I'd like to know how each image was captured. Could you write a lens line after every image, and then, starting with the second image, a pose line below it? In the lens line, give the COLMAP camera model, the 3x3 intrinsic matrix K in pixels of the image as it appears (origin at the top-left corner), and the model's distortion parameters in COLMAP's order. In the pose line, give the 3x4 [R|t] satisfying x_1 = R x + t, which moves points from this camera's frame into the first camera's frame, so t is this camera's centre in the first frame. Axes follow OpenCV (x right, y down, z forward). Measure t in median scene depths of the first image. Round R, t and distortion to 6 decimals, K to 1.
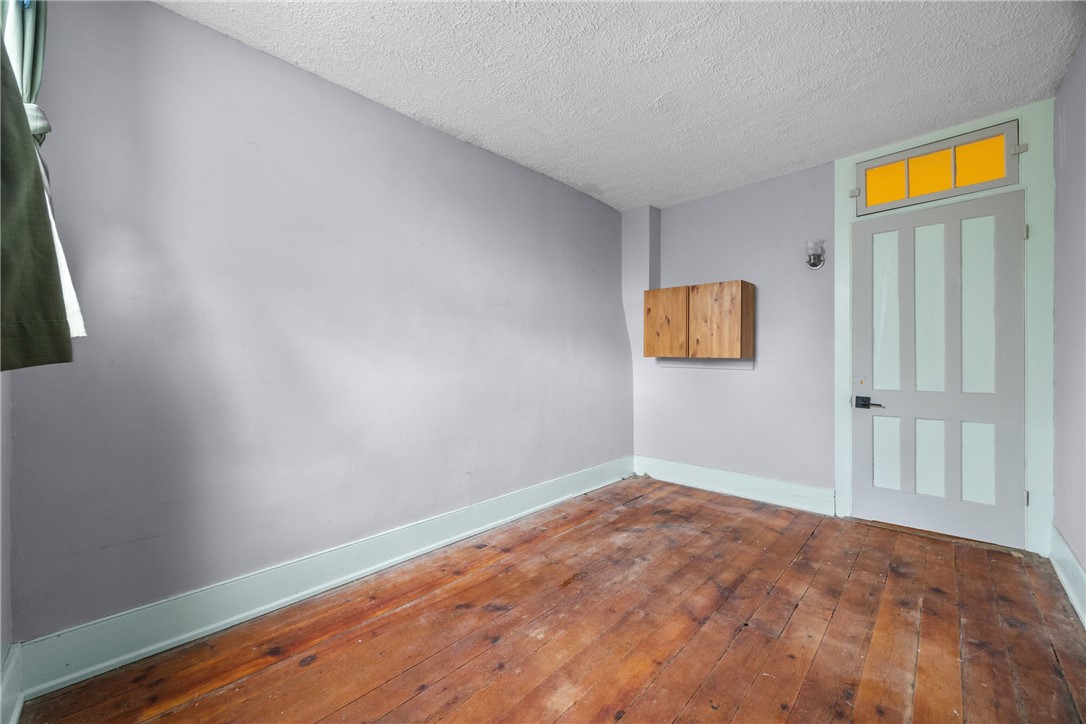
lens RADIAL K [[420.5, 0, 541.7], [0, 420.5, 359.4], [0, 0, 1]] dist [-0.004098, 0.000069]
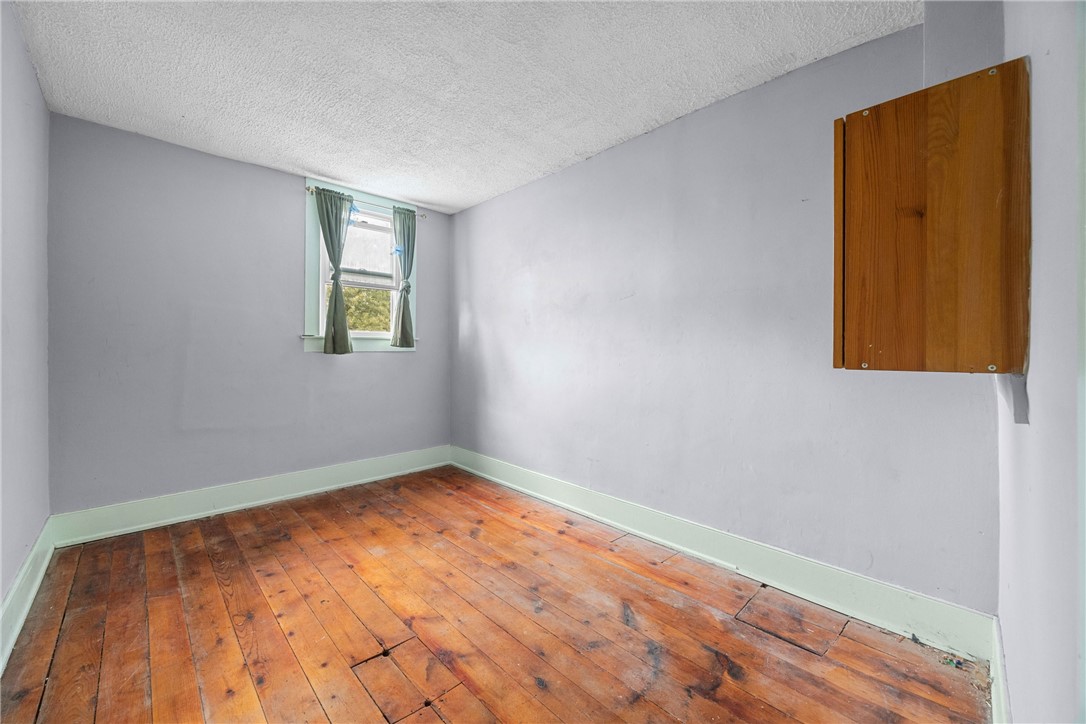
lens RADIAL K [[420.5, 0, 541.5], [0, 420.5, 351.2], [0, 0, 1]] dist [-0.004098, 0.000069]
pose [[-0.040618, 0.005842, -0.999158, 0.991274], [-0.007680, 0.999952, 0.006159, -0.016117], [0.999145, 0.007924, -0.040571, 0.988334]]
